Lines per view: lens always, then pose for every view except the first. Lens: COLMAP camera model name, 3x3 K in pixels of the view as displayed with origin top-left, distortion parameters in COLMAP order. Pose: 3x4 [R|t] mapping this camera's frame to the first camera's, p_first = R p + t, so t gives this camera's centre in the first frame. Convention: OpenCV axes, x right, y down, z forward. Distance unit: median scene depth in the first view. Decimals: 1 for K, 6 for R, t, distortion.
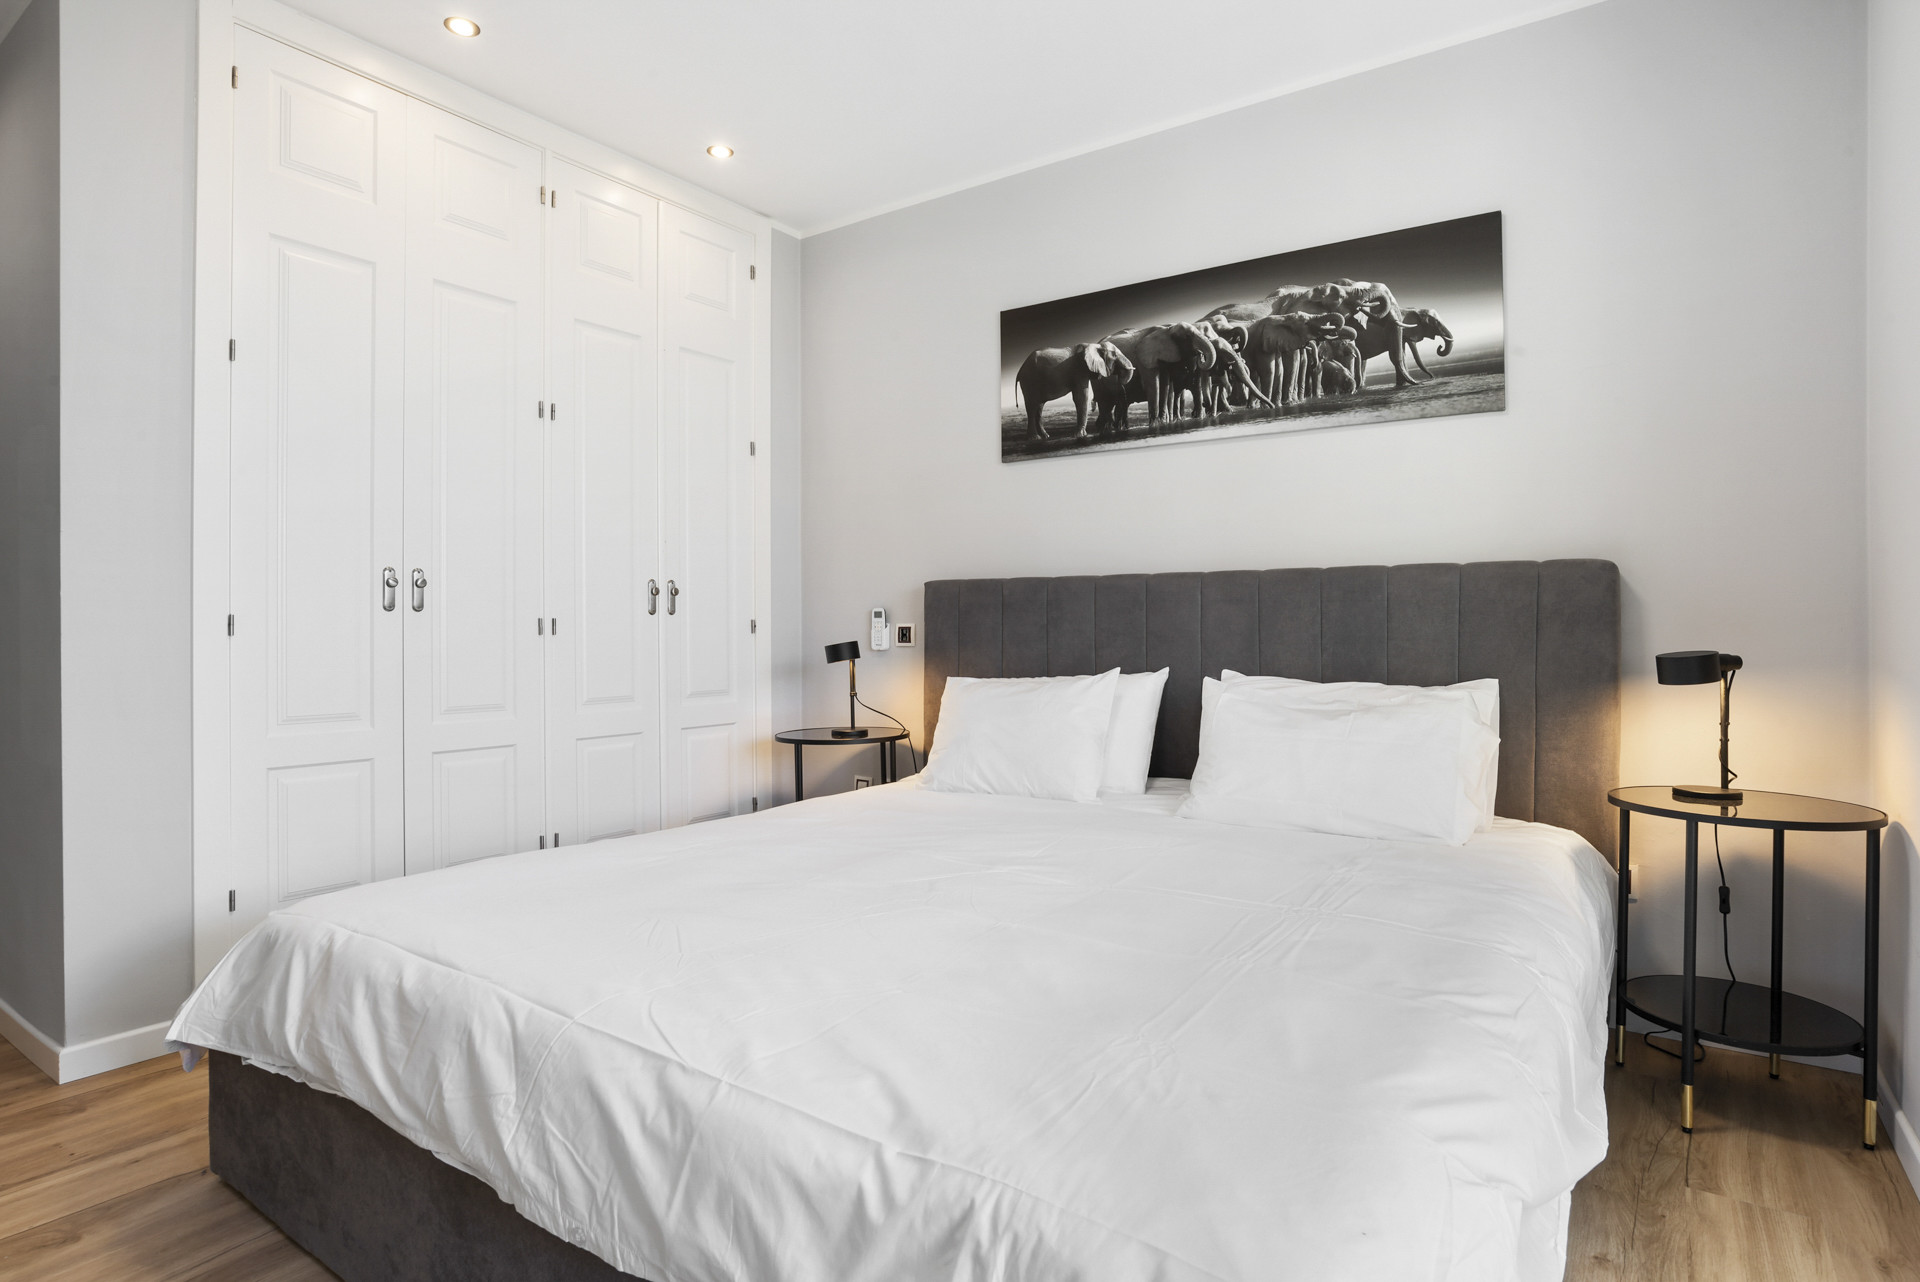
lens RADIAL K [[1006.8, 0, 962.1], [0, 1006.8, 645.0], [0, 0, 1]] dist [-0.031775, 0.001128]
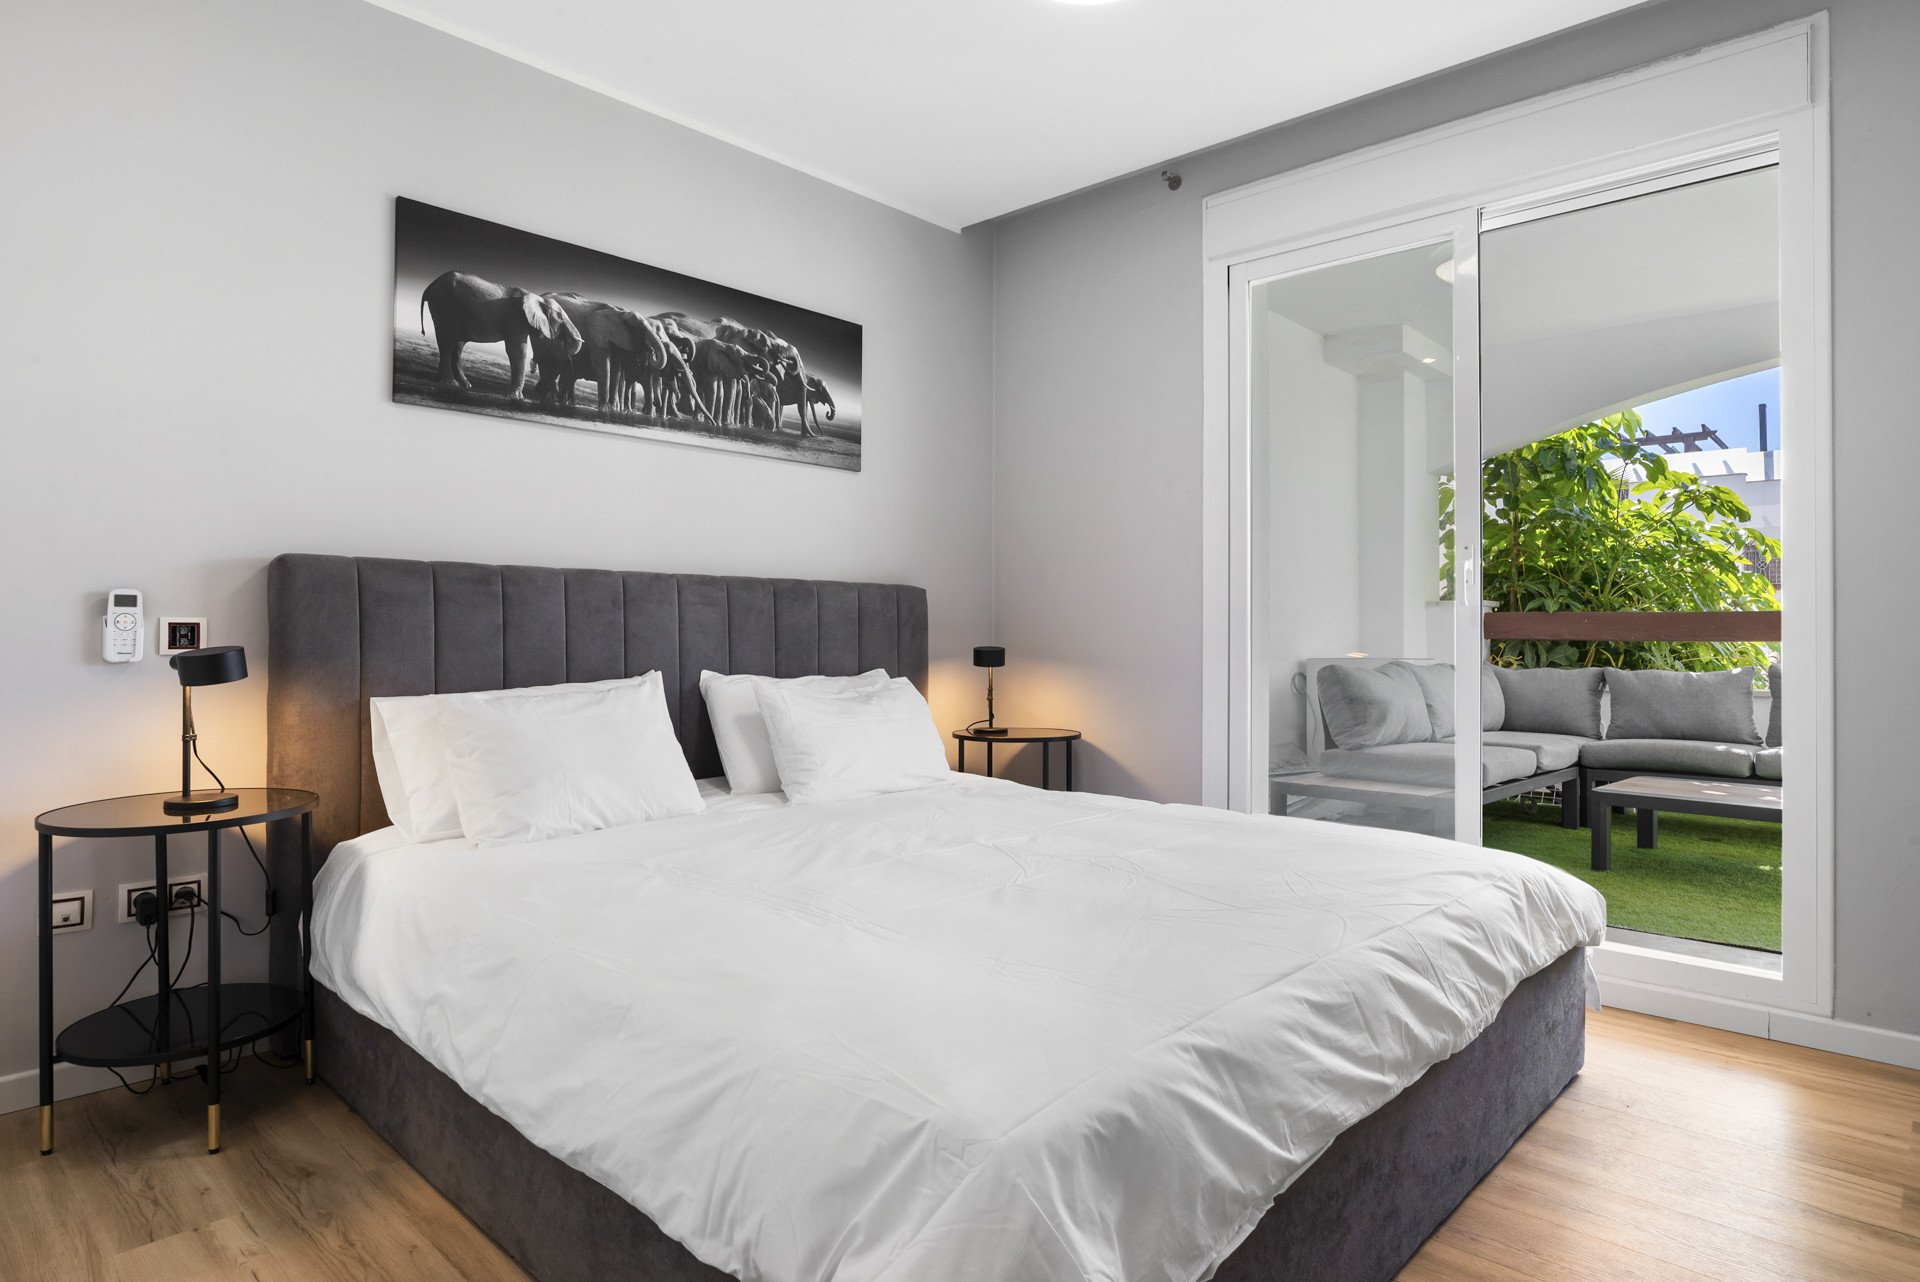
lens RADIAL K [[1070.8, 0, 968.4], [0, 1070.8, 637.8], [0, 0, 1]] dist [-0.042009, 0.016282]
pose [[0.156873, -0.002677, 0.987615, -0.755897], [0.007695, 0.999969, 0.001489, -0.008110], [-0.987589, 0.007366, 0.156888, 0.537843]]
